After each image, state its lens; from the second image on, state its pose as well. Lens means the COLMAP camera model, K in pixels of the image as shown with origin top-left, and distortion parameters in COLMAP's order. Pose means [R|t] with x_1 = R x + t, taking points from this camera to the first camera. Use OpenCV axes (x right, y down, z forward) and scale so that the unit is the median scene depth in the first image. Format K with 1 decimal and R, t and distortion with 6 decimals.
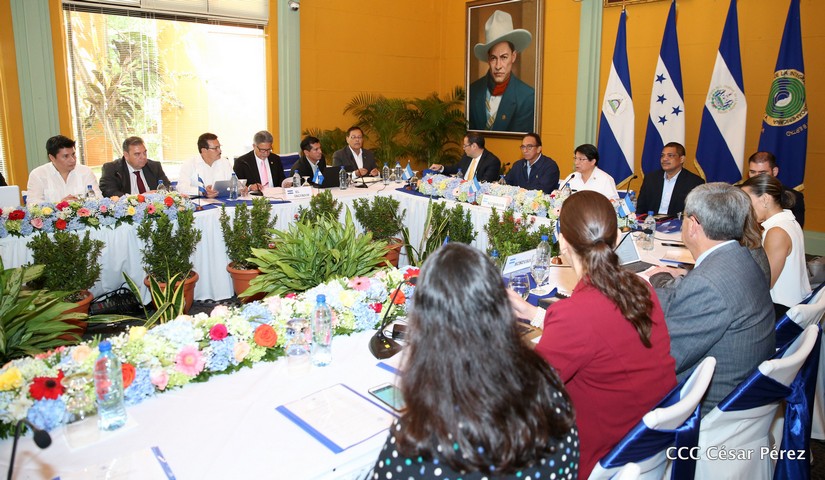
lens RADIAL K [[554.0, 0, 405.7], [0, 554.0, 195.4], [0, 0, 1]] dist [-0.049254, 0.027656]
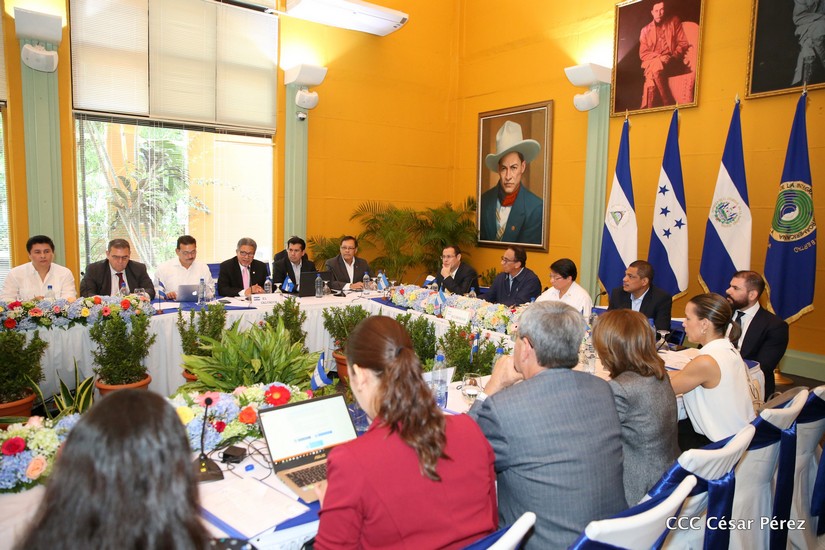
lens RADIAL K [[548.8, 0, 405.8], [0, 548.8, 270.3], [0, 0, 1]] dist [-0.058327, 0.033669]
pose [[0.996190, 0.024033, -0.083832, 0.109396], [-0.029175, 0.997732, -0.060659, -0.003747], [0.082184, 0.062874, 0.994632, 0.035269]]
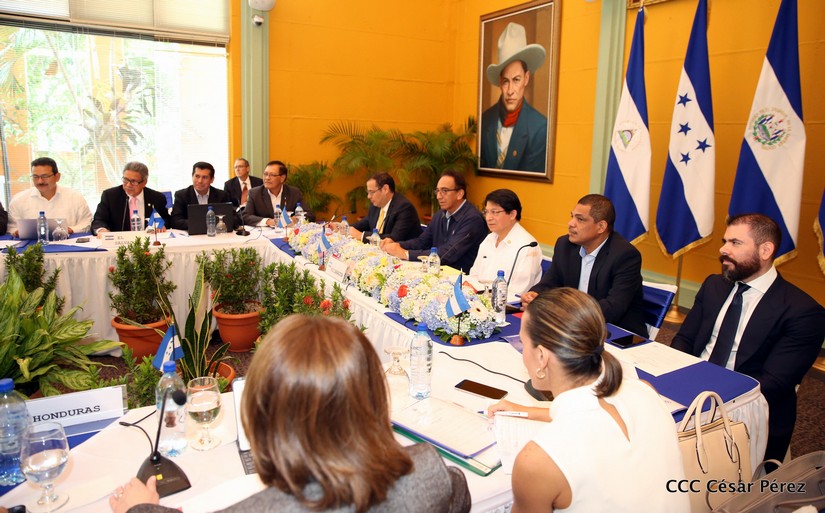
lens RADIAL K [[554.2, 0, 400.3], [0, 554.2, 231.9], [0, 0, 1]] dist [-0.063749, 0.039018]
pose [[0.980505, 0.047978, -0.190547, 0.267160], [-0.048724, 0.998812, 0.000773, -0.027356], [0.190358, 0.008527, 0.981678, 0.257858]]
